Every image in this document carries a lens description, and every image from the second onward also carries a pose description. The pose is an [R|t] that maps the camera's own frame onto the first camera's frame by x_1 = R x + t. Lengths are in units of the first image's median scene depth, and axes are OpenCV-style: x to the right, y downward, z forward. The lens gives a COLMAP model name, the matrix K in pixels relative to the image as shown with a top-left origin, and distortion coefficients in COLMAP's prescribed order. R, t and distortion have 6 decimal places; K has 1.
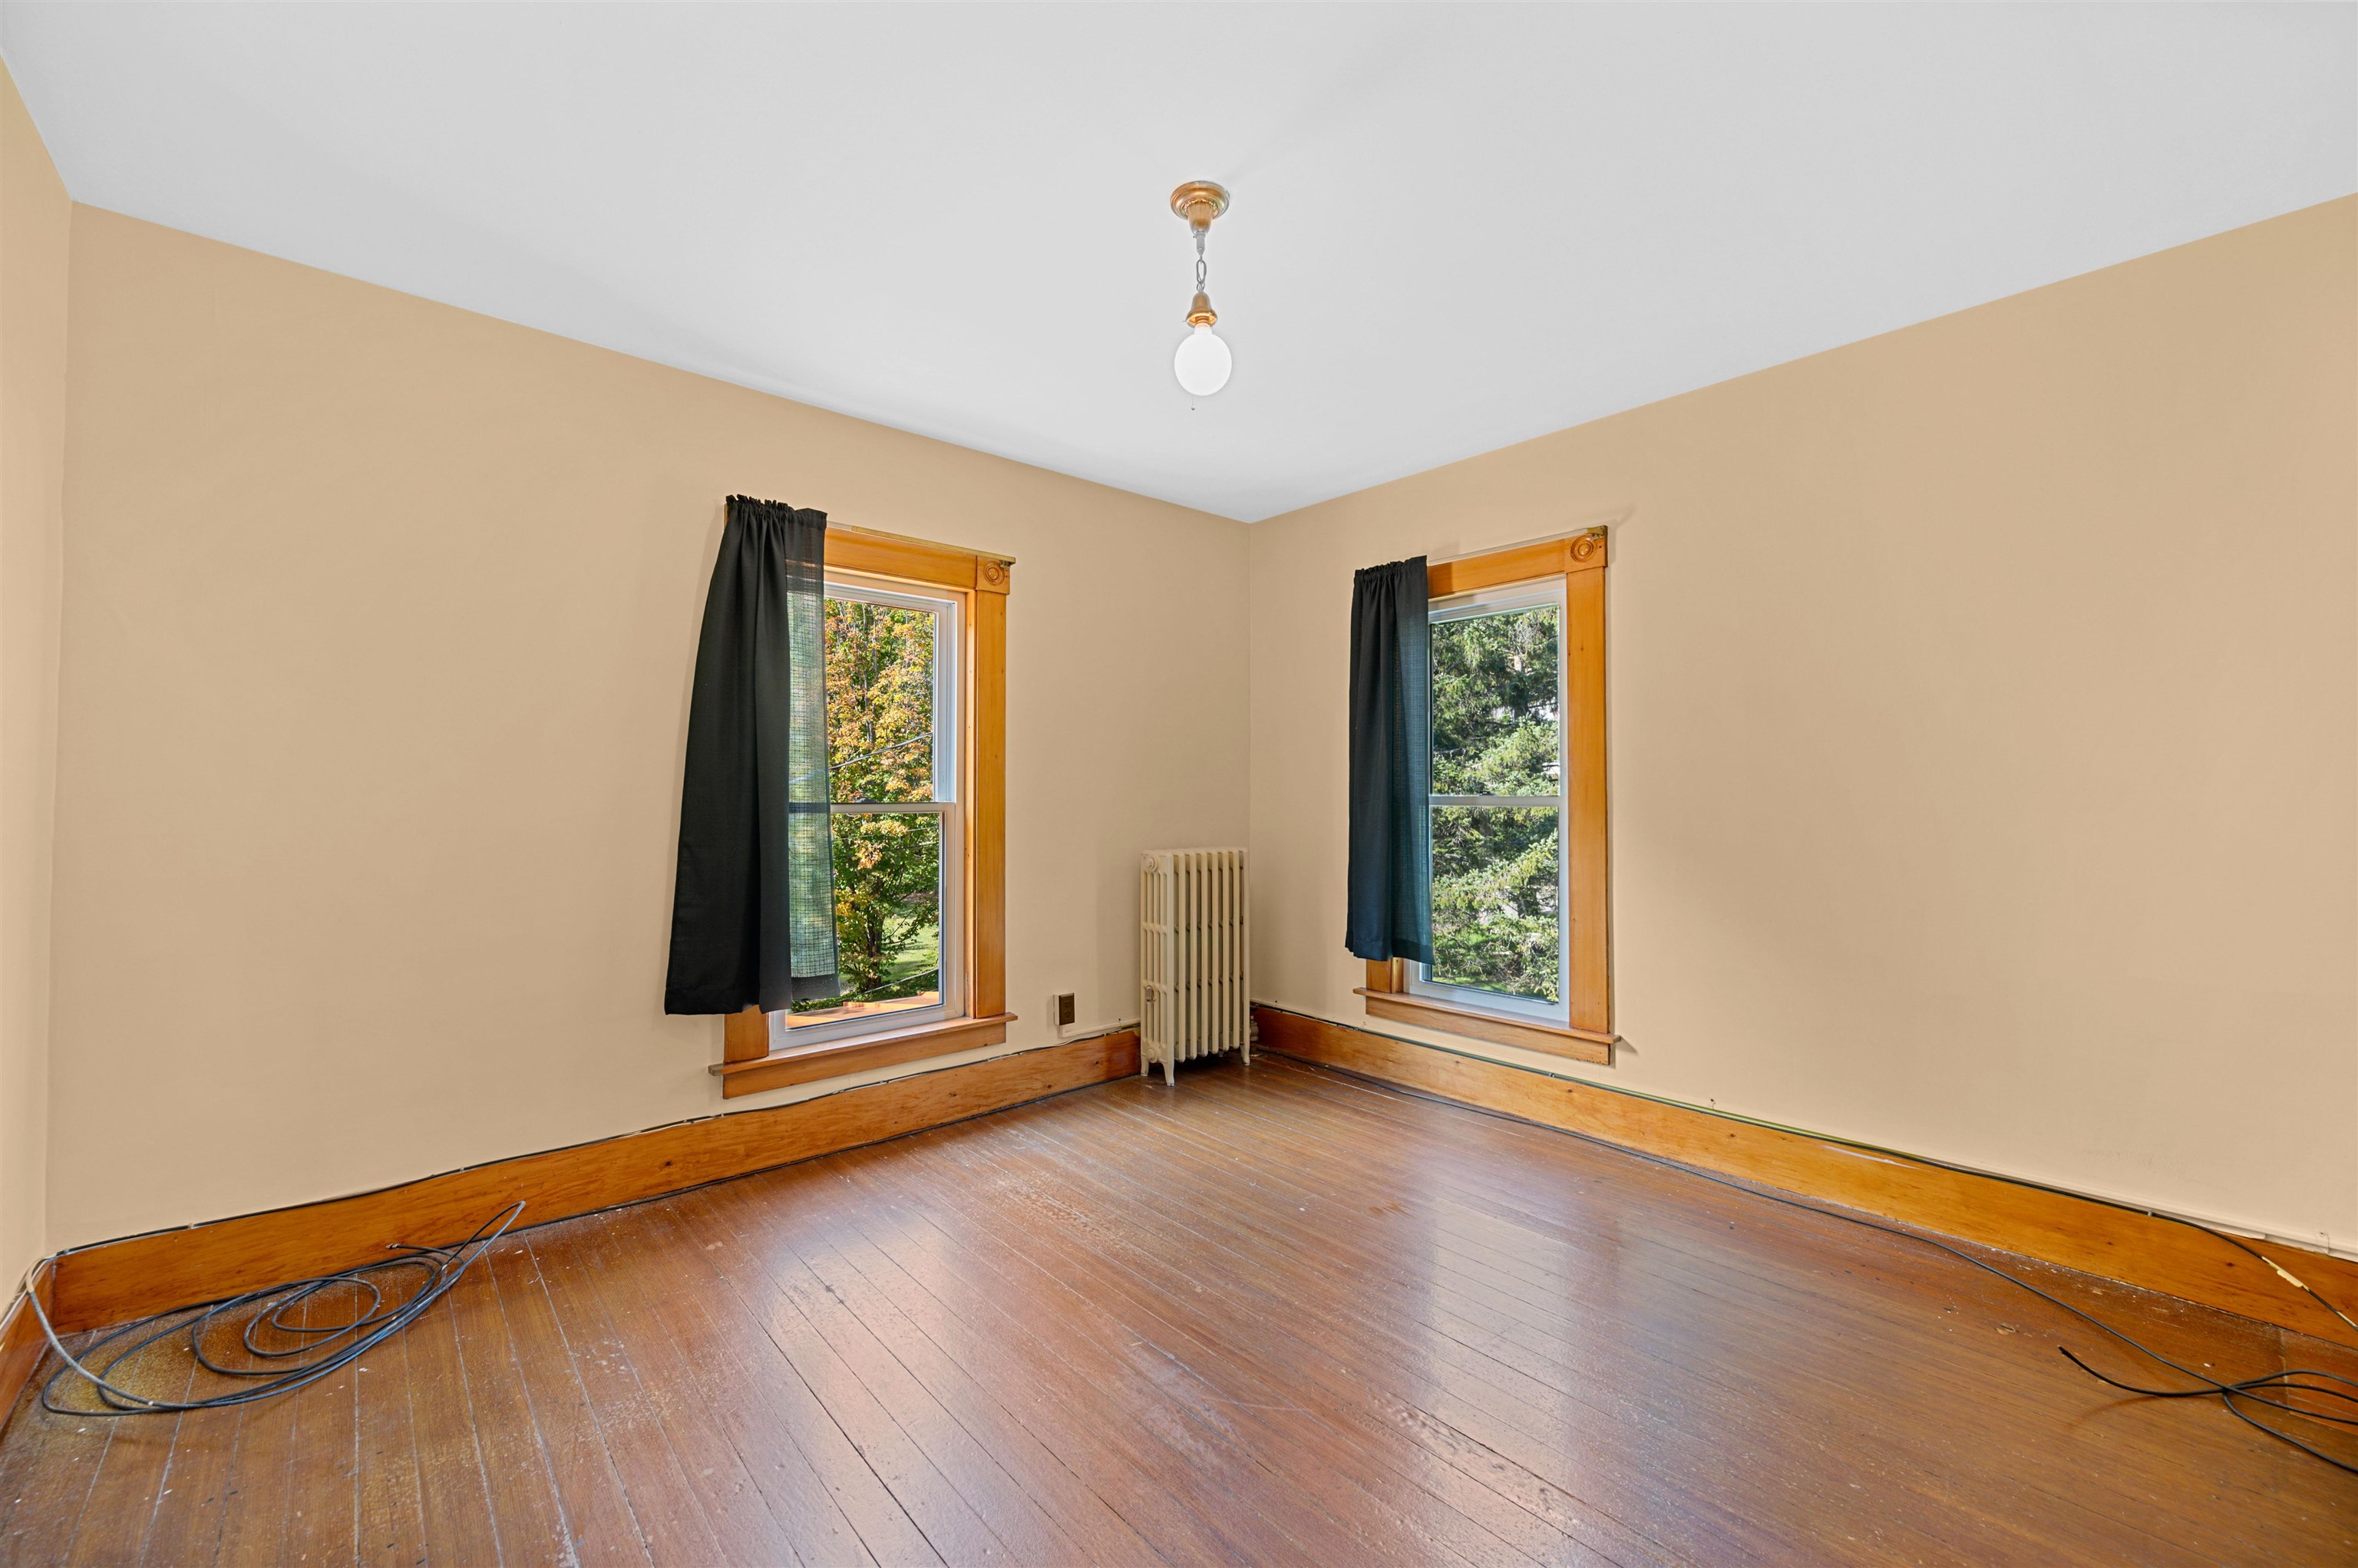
lens RADIAL K [[938.0, 0, 1176.4], [0, 938.0, 783.4], [0, 0, 1]] dist [0.005935, -0.000239]
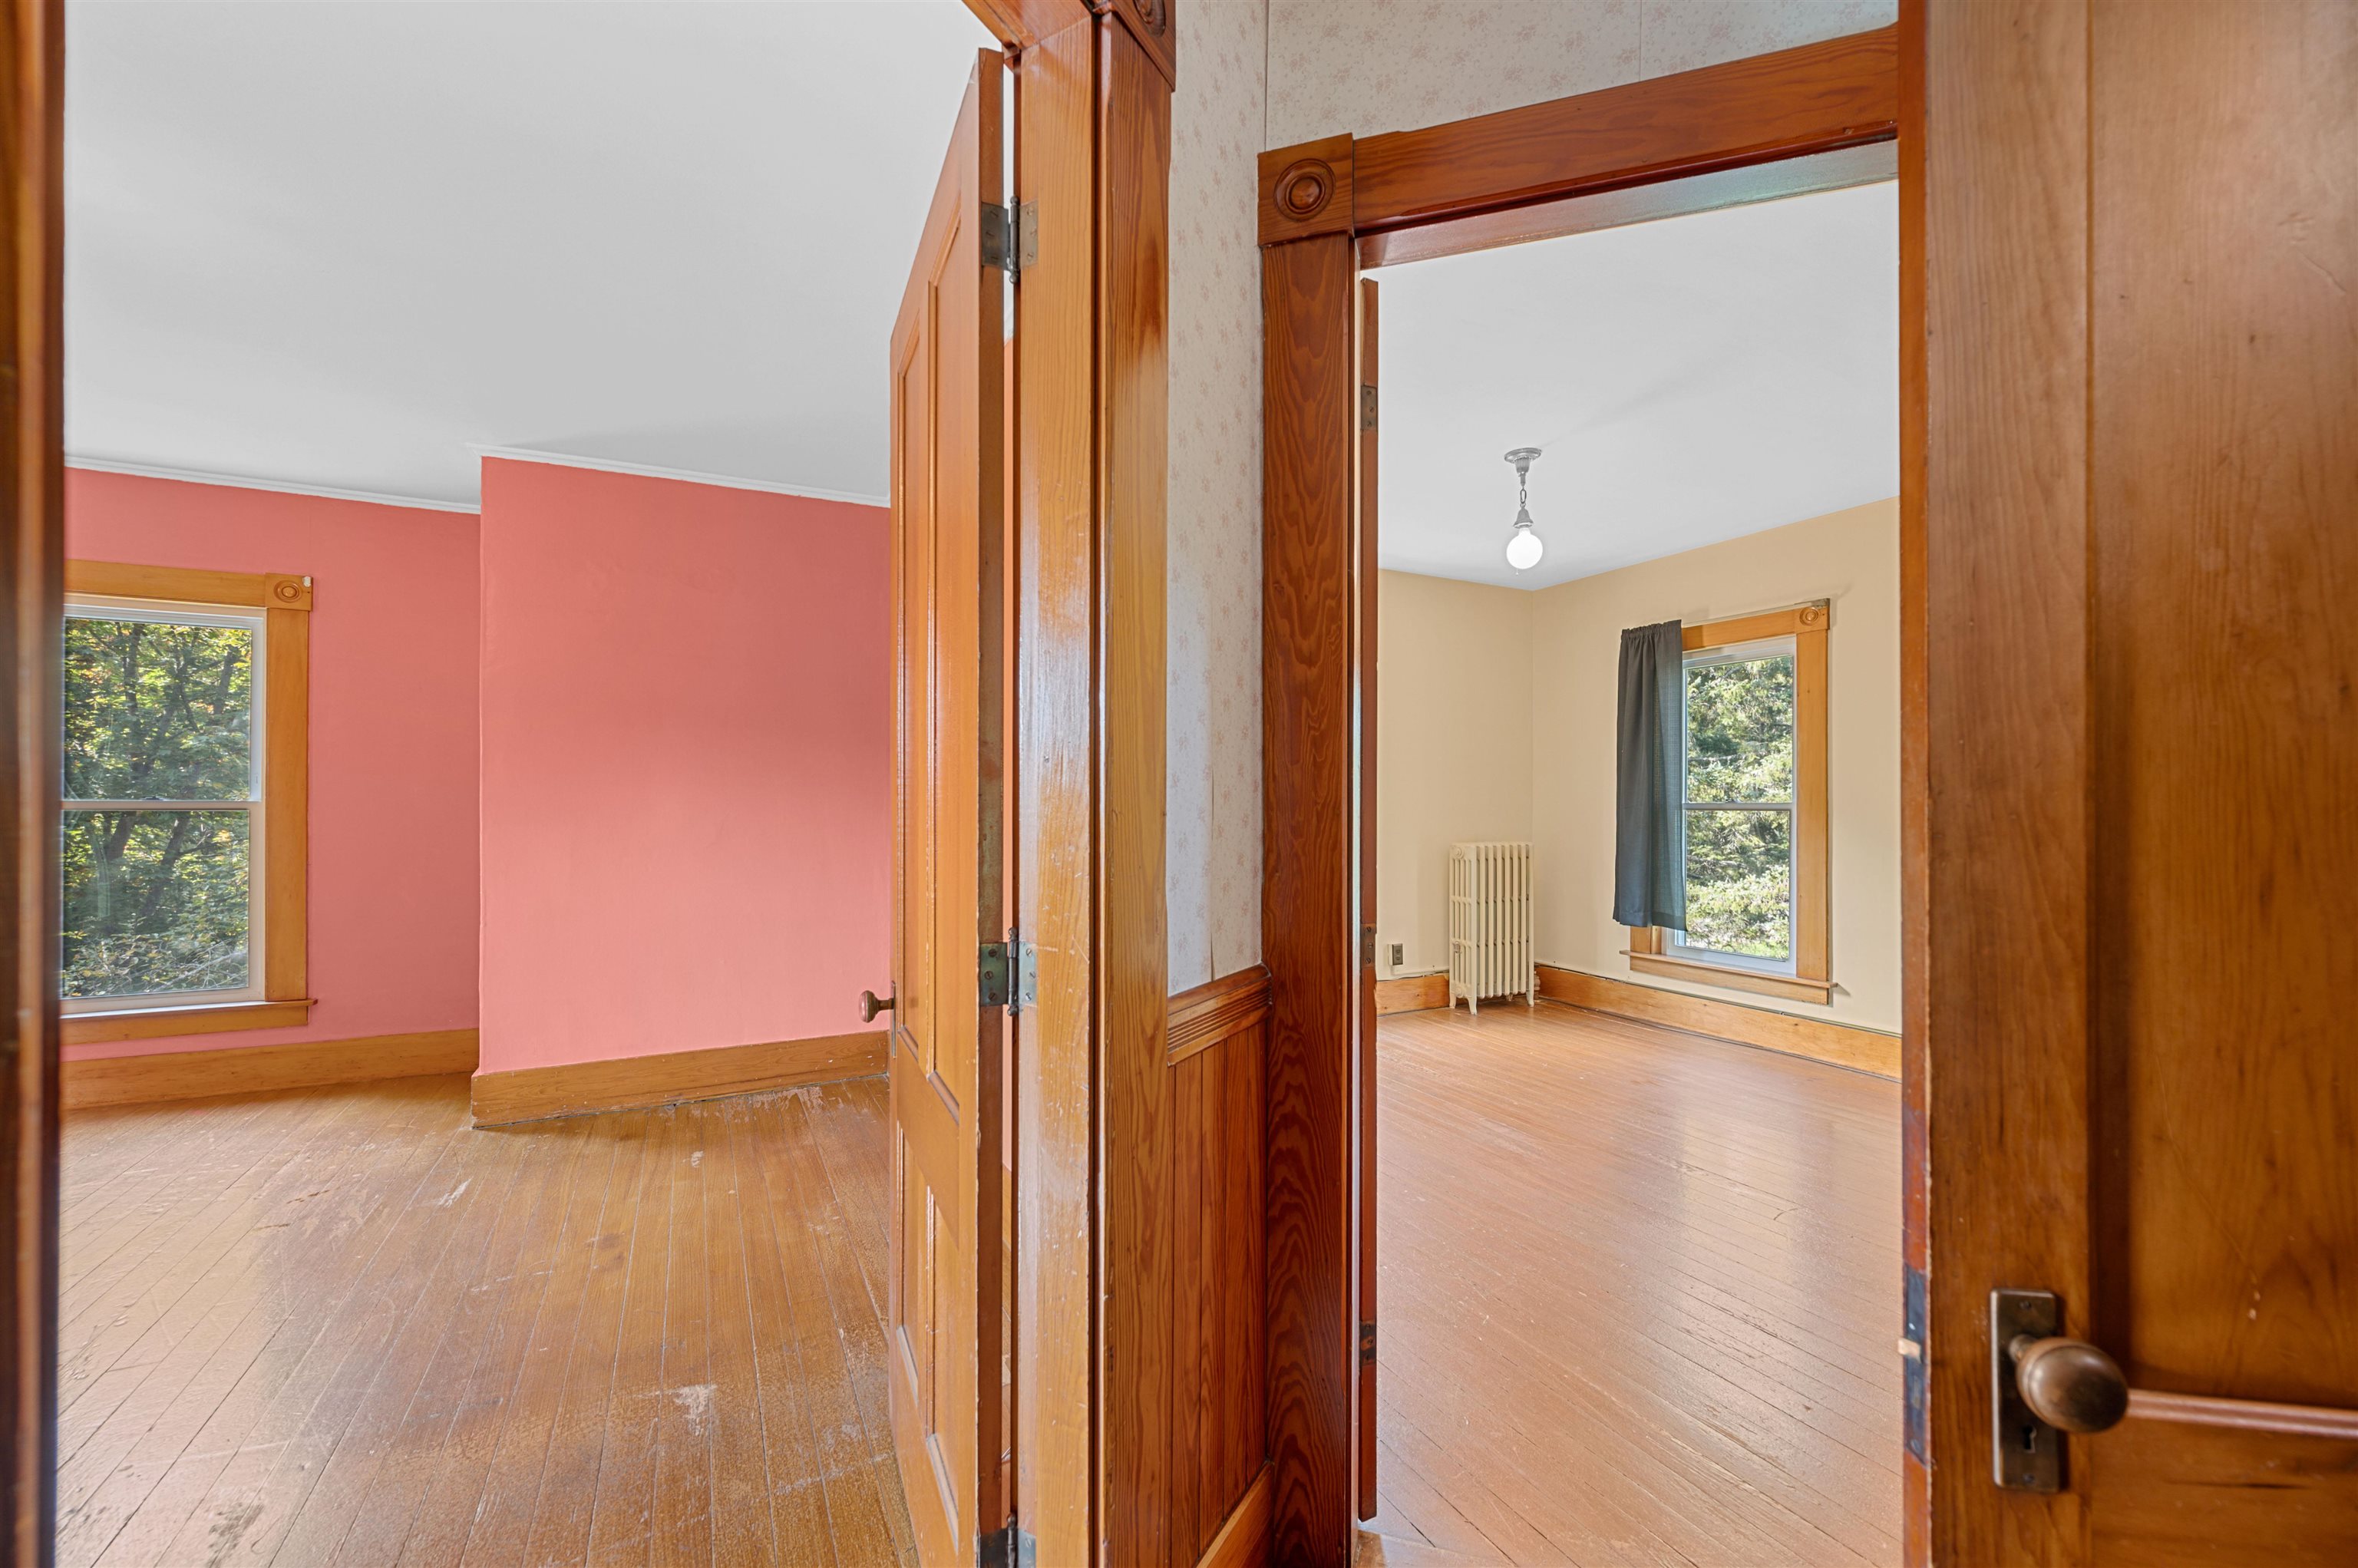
lens RADIAL K [[938.0, 0, 1178.3], [0, 938.0, 807.4], [0, 0, 1]] dist [0.005935, -0.000239]
pose [[0.967696, -0.000105, -0.252120, -0.077415], [0.004720, 0.999832, 0.017701, -0.006334], [0.252076, -0.018319, 0.967534, -0.424402]]
